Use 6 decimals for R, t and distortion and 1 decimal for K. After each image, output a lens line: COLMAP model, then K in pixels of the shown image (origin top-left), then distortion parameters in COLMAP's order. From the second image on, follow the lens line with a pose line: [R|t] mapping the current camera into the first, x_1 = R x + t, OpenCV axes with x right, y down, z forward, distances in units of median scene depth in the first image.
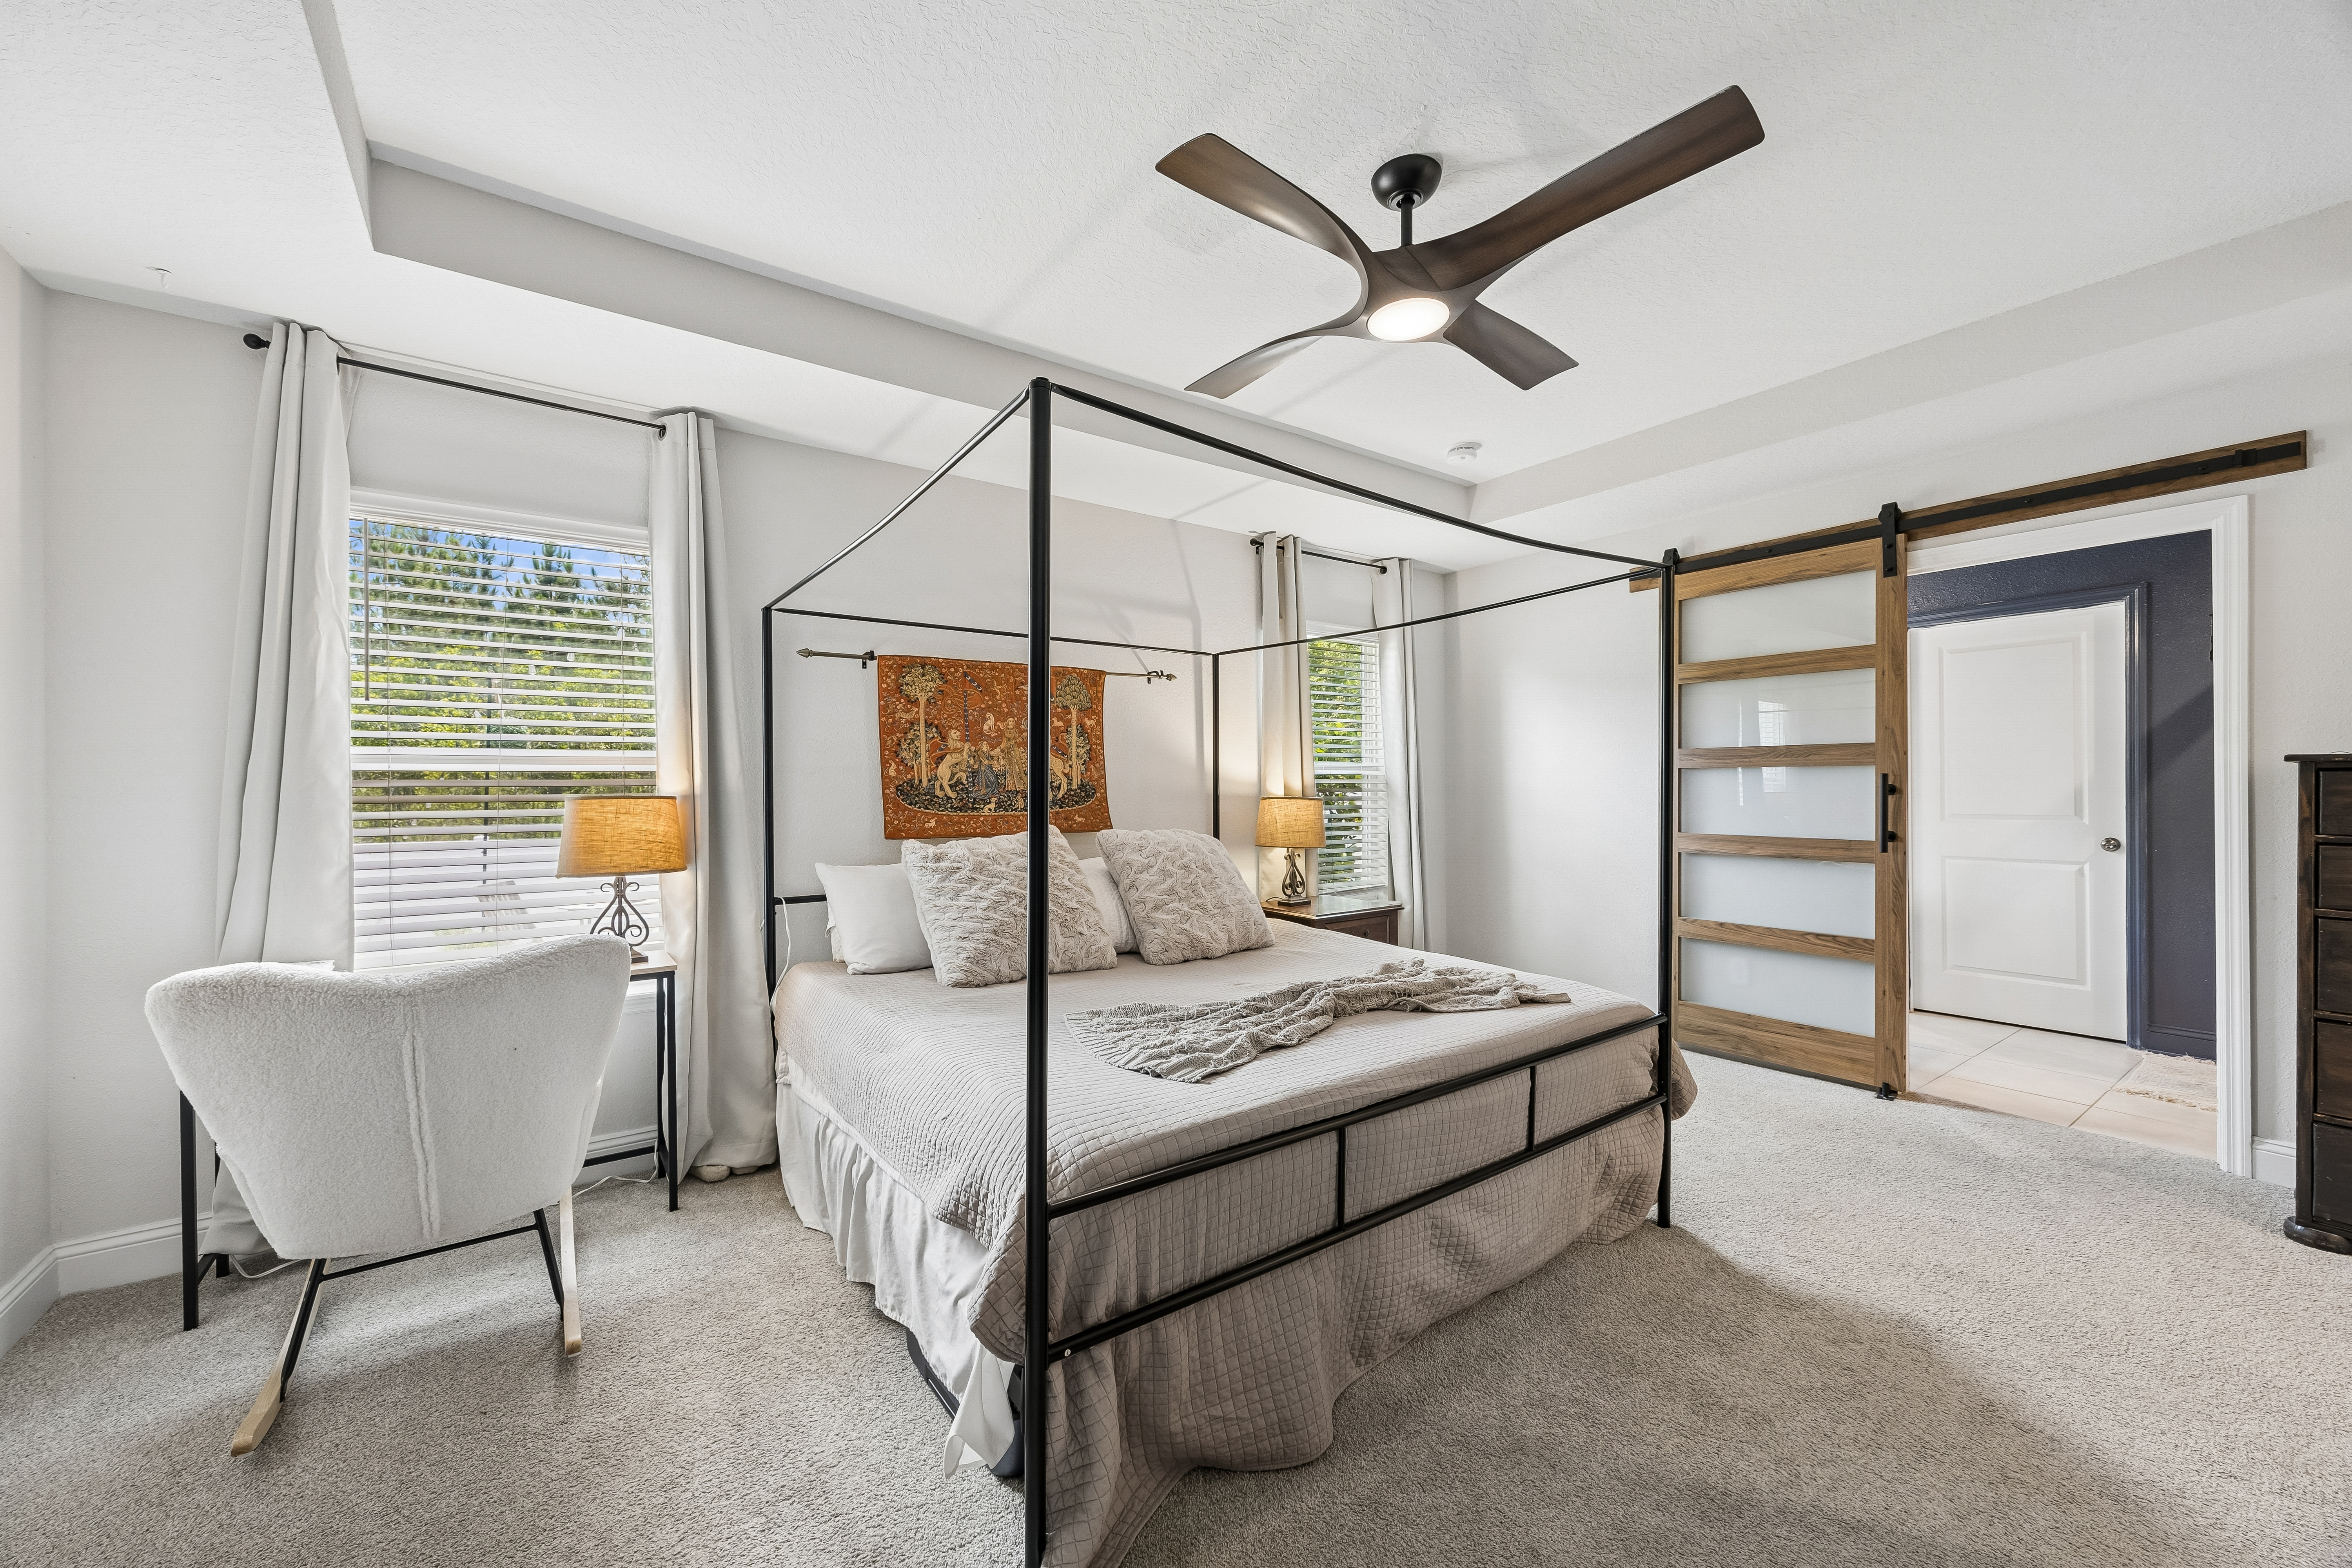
lens RADIAL K [[917.0, 0, 1172.4], [0, 917.0, 776.8], [0, 0, 1]] dist [0.002026, 0.000315]
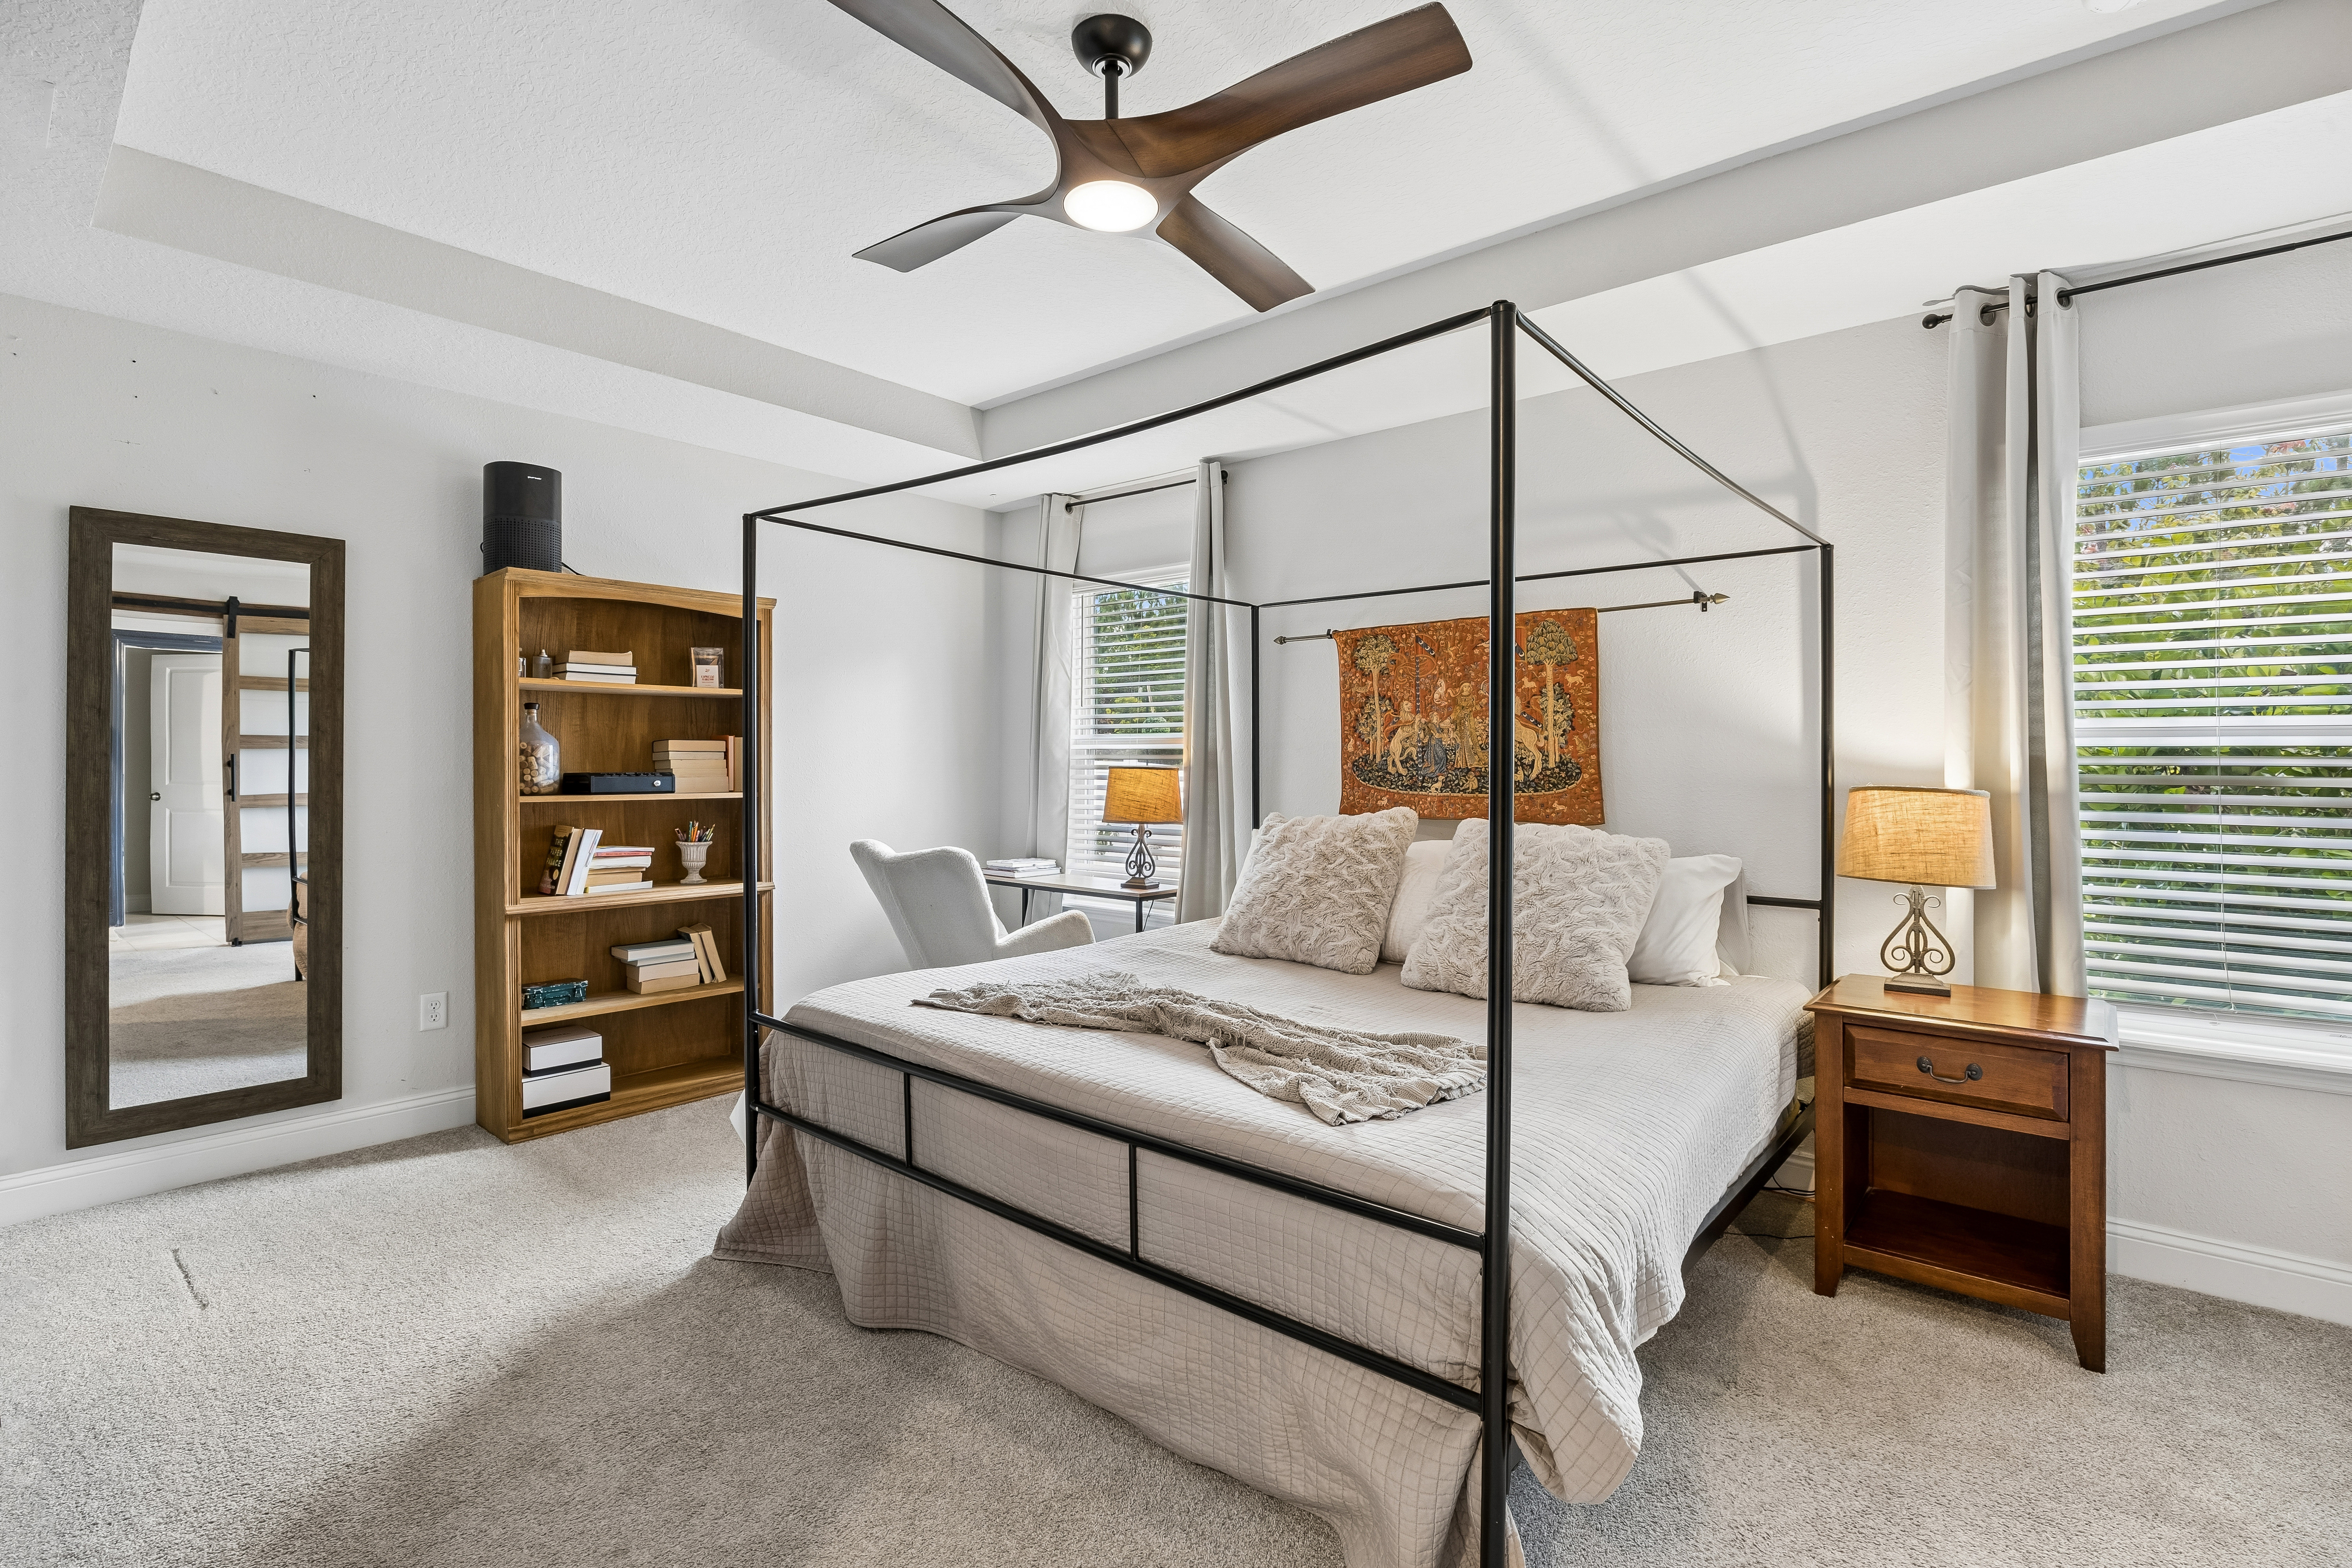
lens RADIAL K [[1067.7, 0, 1175.1], [0, 1067.7, 773.6], [0, 0, 1]] dist [-0.011135, -0.000732]
pose [[0.247411, 0.009210, -0.968867, 0.723510], [-0.008309, 0.999938, 0.007383, 0.015153], [0.968875, 0.006224, 0.247472, 0.500803]]
